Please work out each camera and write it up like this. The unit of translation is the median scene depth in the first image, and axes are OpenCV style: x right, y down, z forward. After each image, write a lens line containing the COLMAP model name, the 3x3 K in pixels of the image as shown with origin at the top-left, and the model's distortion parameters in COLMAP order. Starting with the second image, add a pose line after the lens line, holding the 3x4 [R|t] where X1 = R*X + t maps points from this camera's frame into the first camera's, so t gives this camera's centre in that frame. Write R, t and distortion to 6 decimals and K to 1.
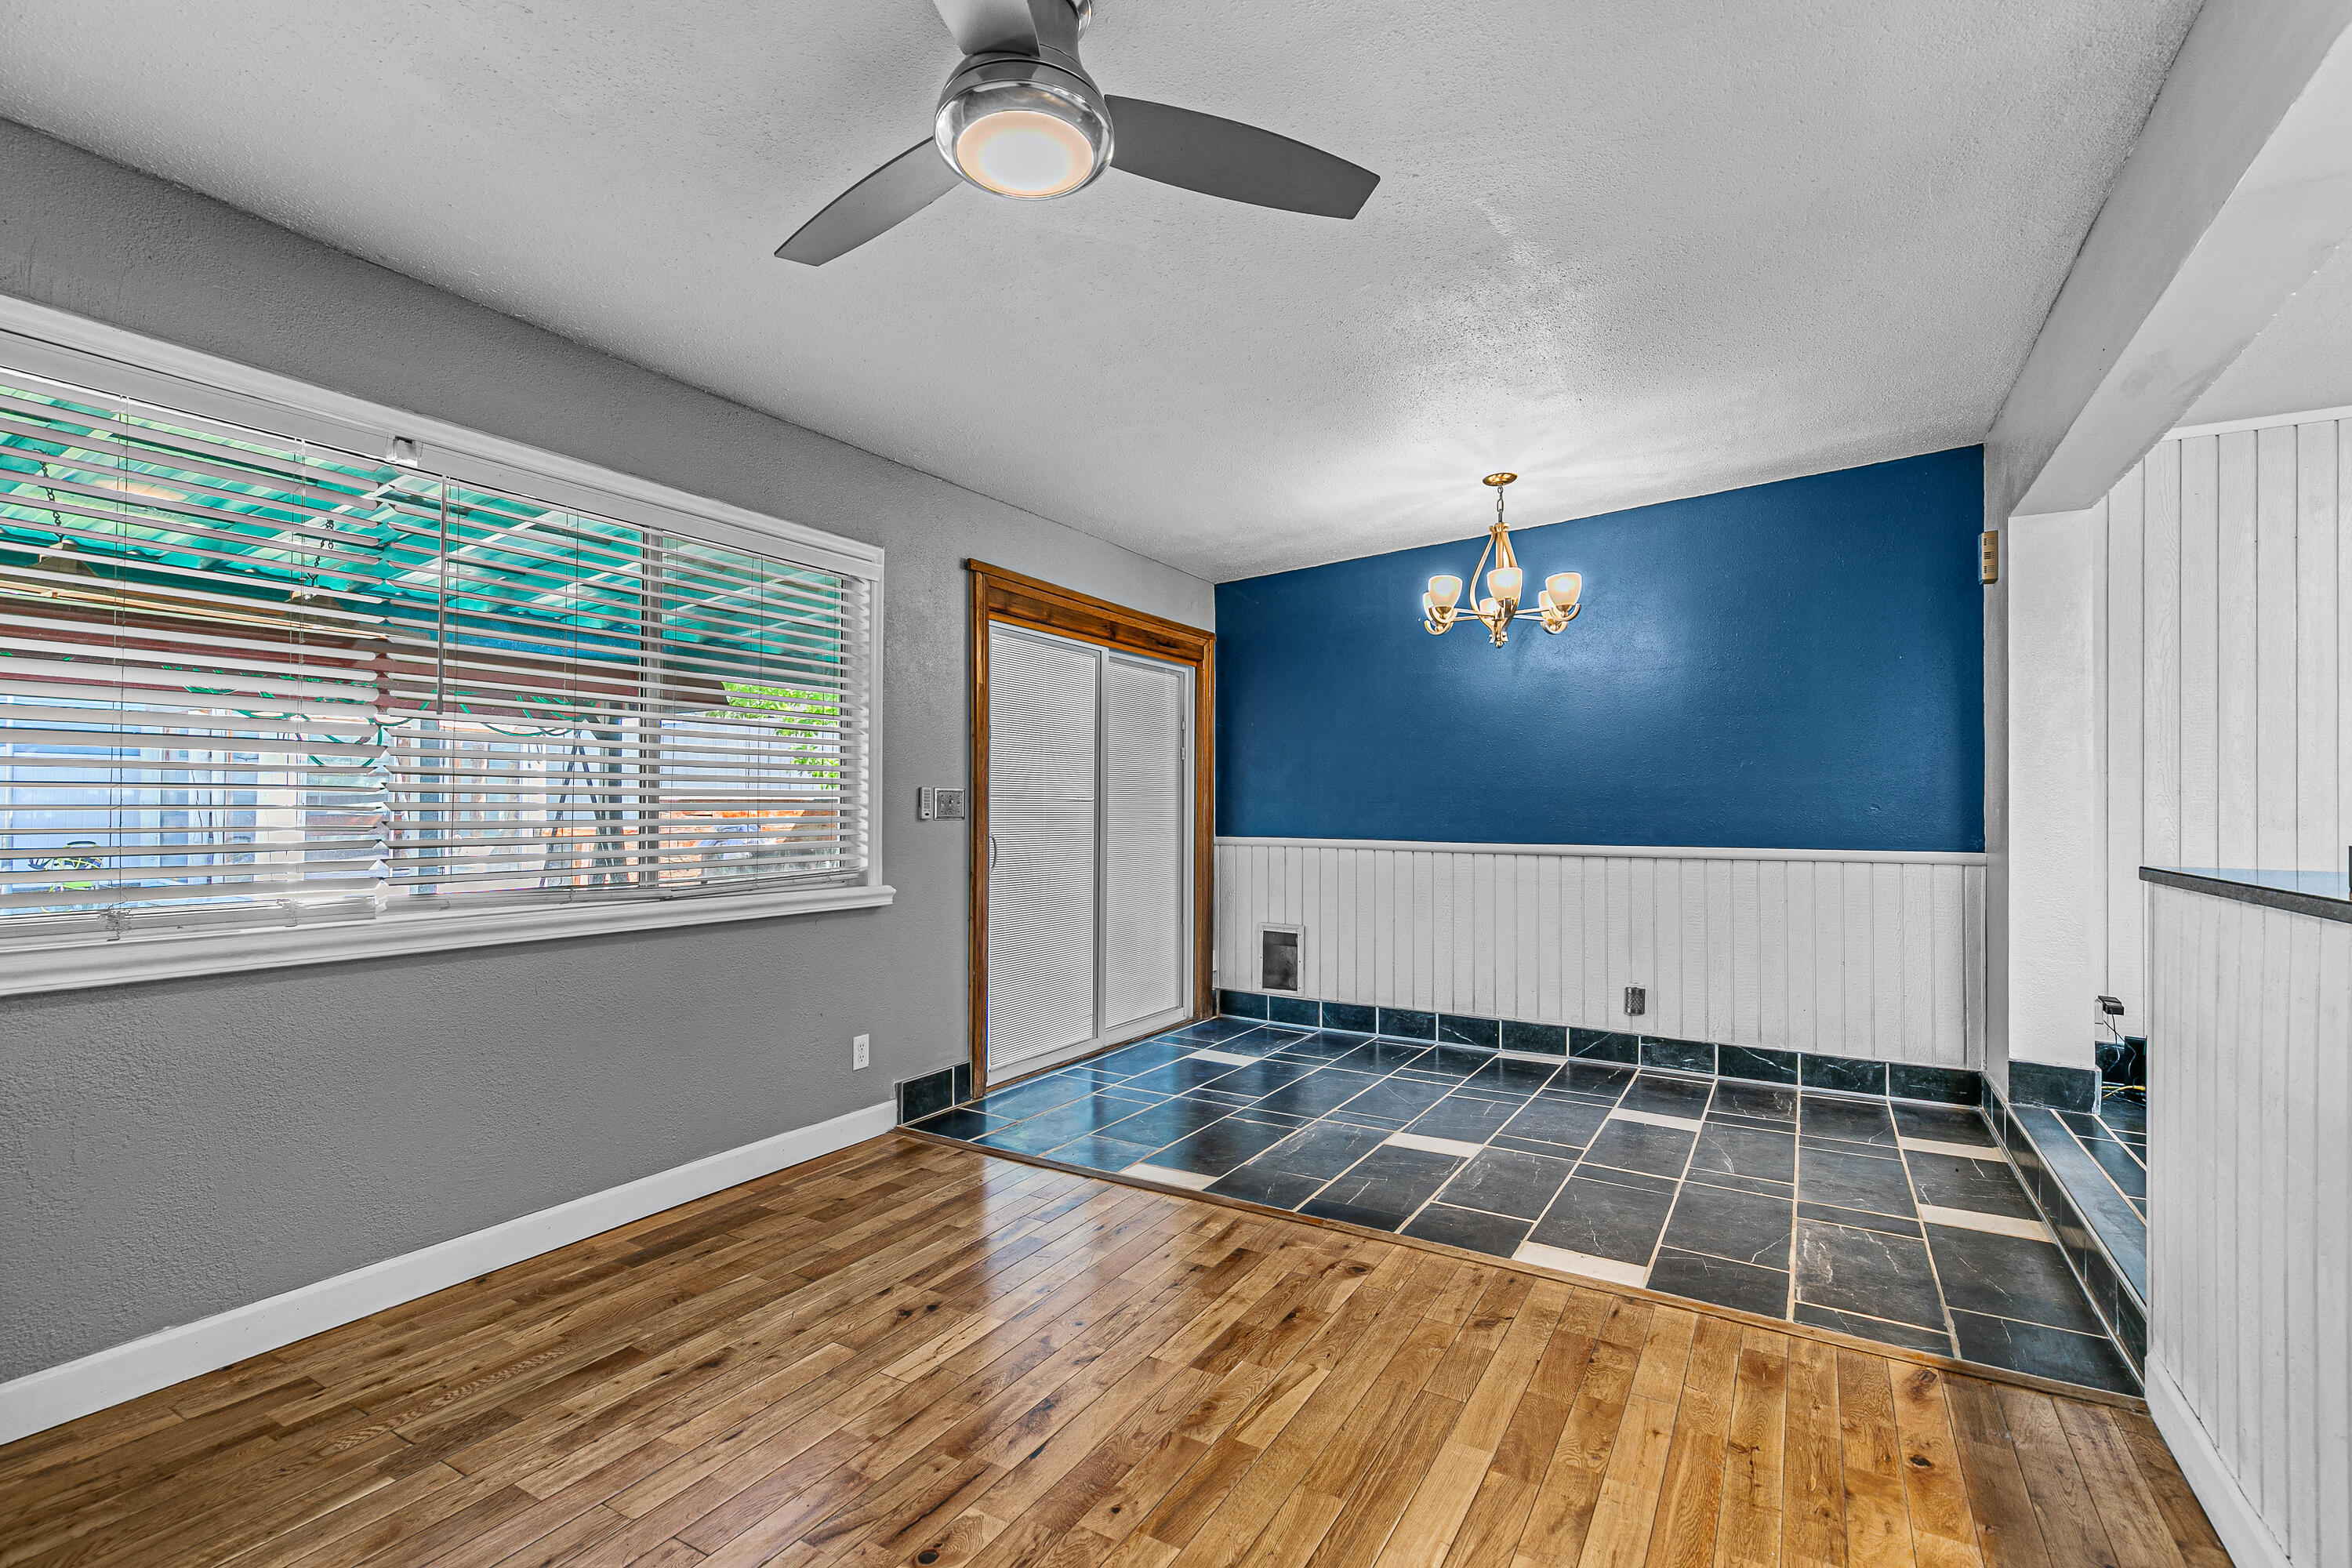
lens RADIAL K [[1068.2, 0, 1168.0], [0, 1068.2, 788.8], [0, 0, 1]] dist [0.009117, -0.000931]
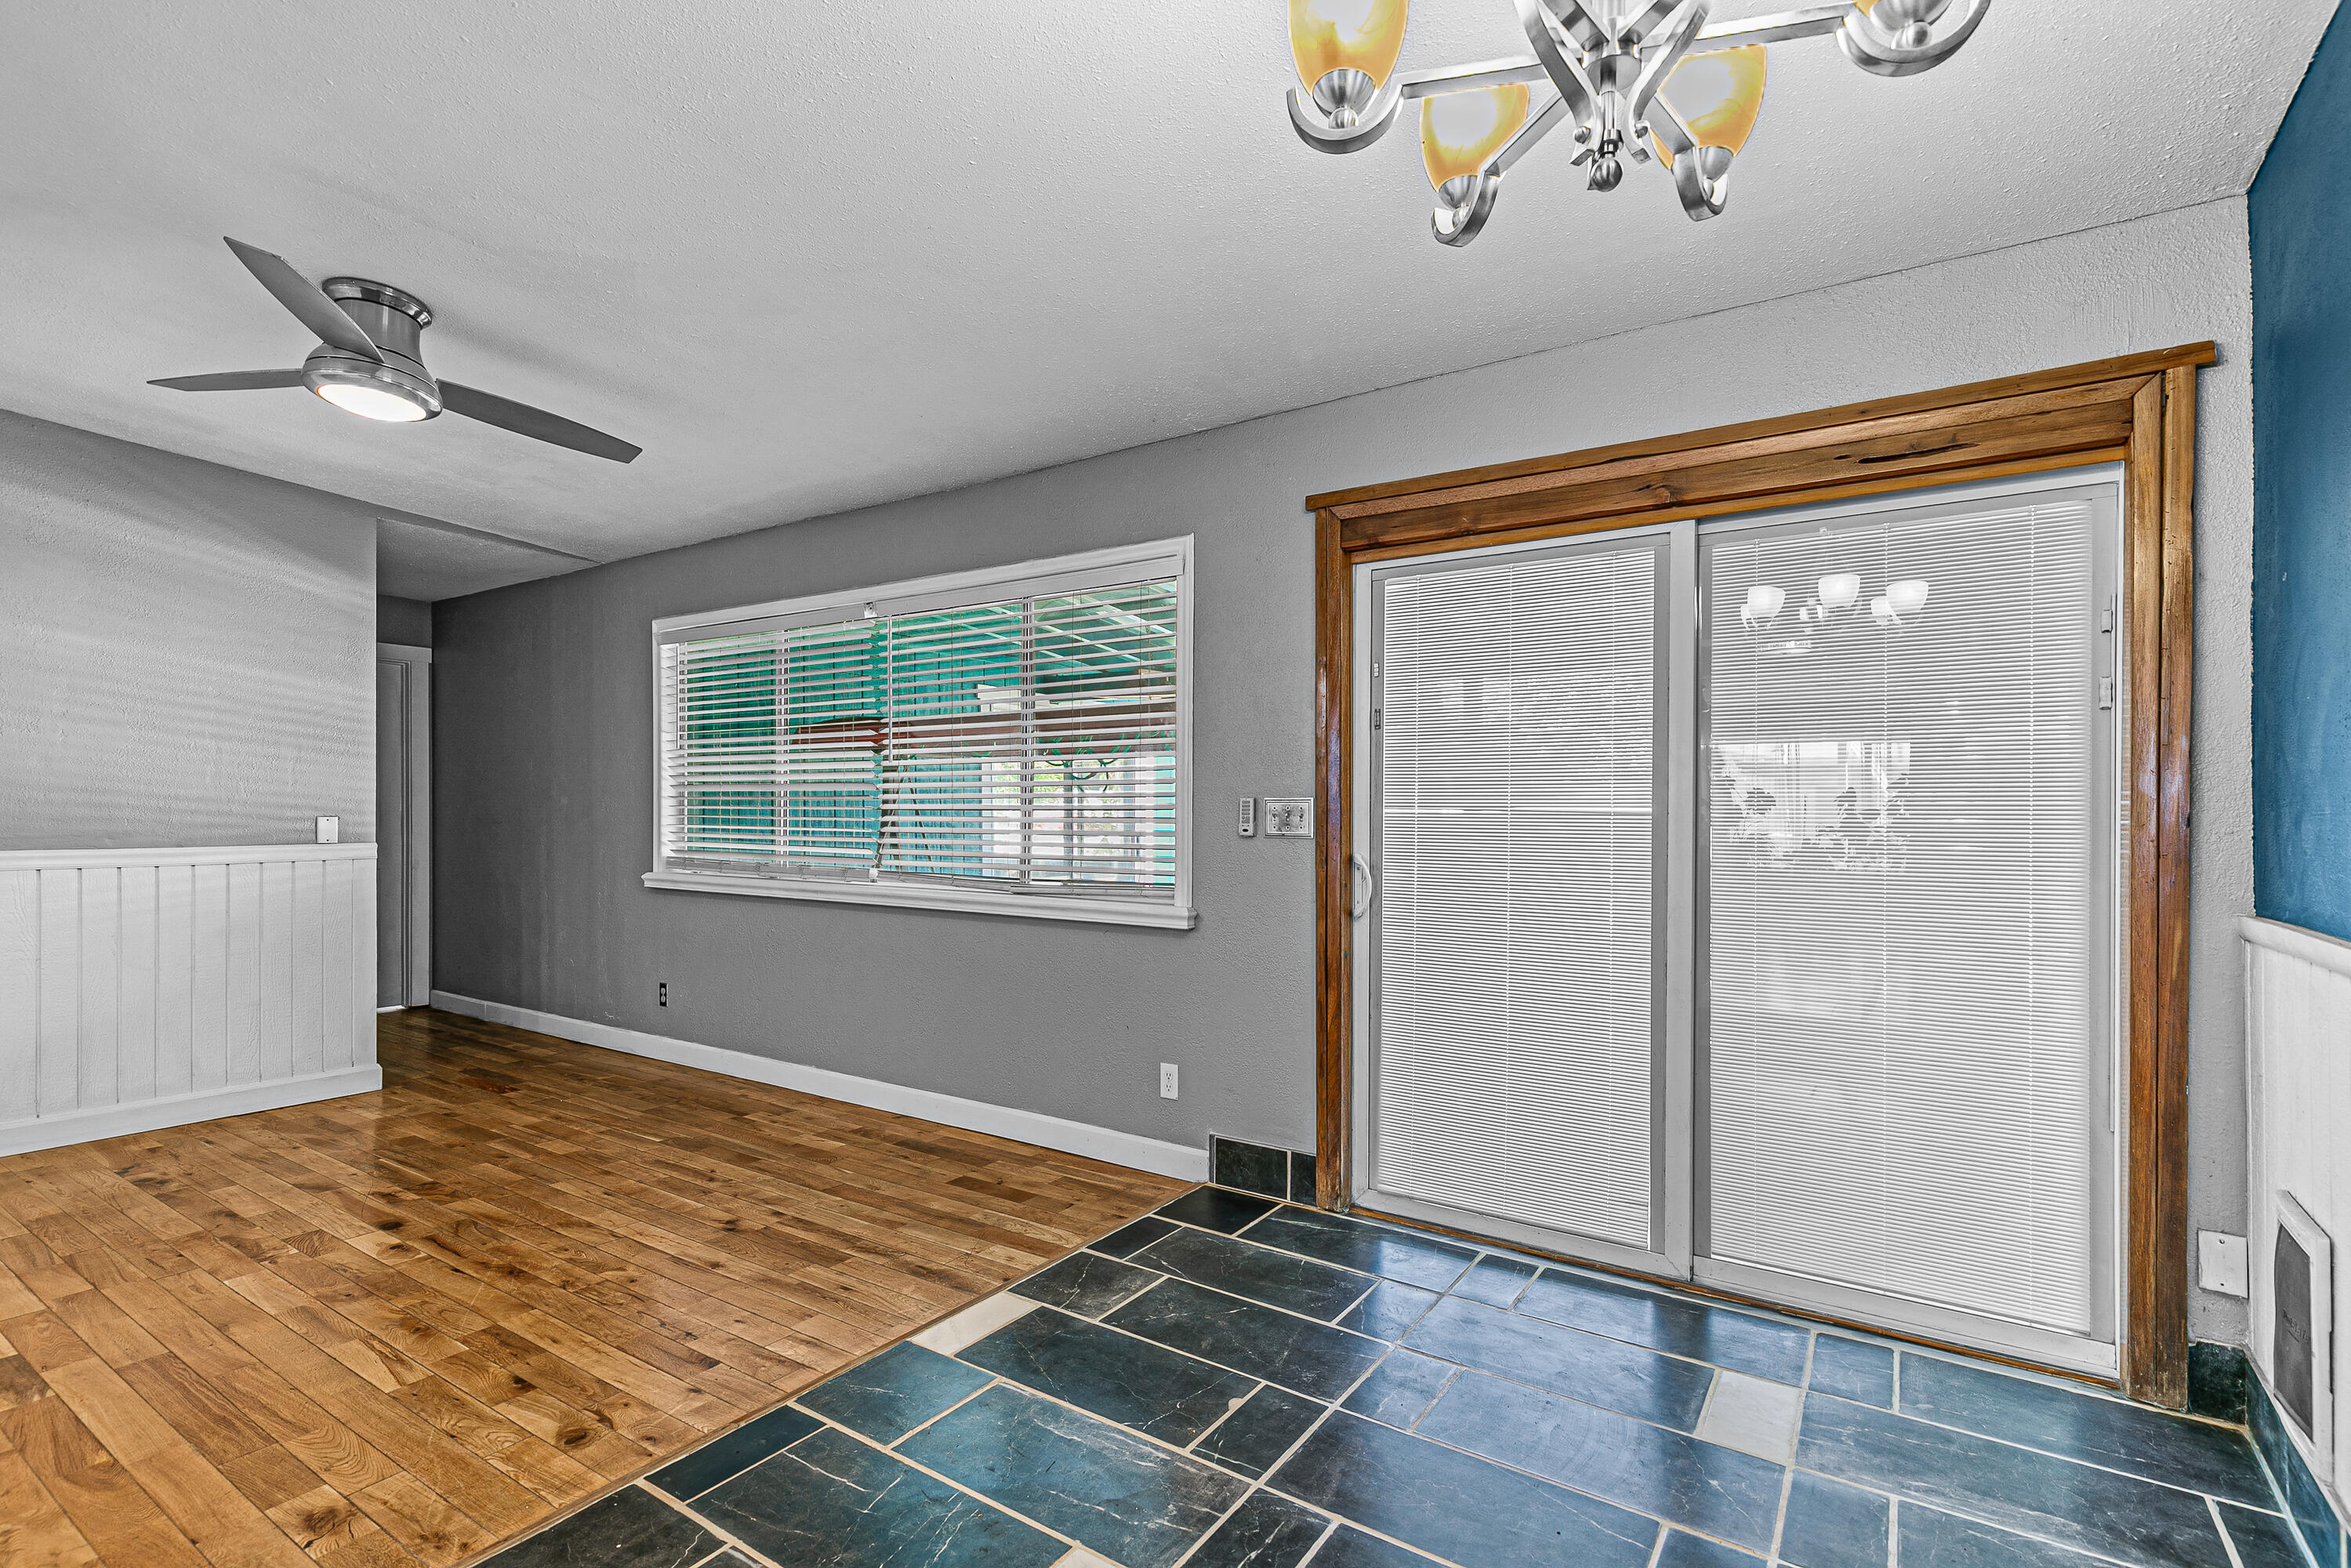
lens RADIAL K [[1067.8, 0, 1167.9], [0, 1067.8, 817.2], [0, 0, 1]] dist [0.009117, -0.000931]
pose [[-0.046449, -0.005243, -0.998907, 0.694423], [0.007747, 0.999954, -0.005608, 0.021040], [0.998891, -0.007999, -0.046406, 1.114084]]
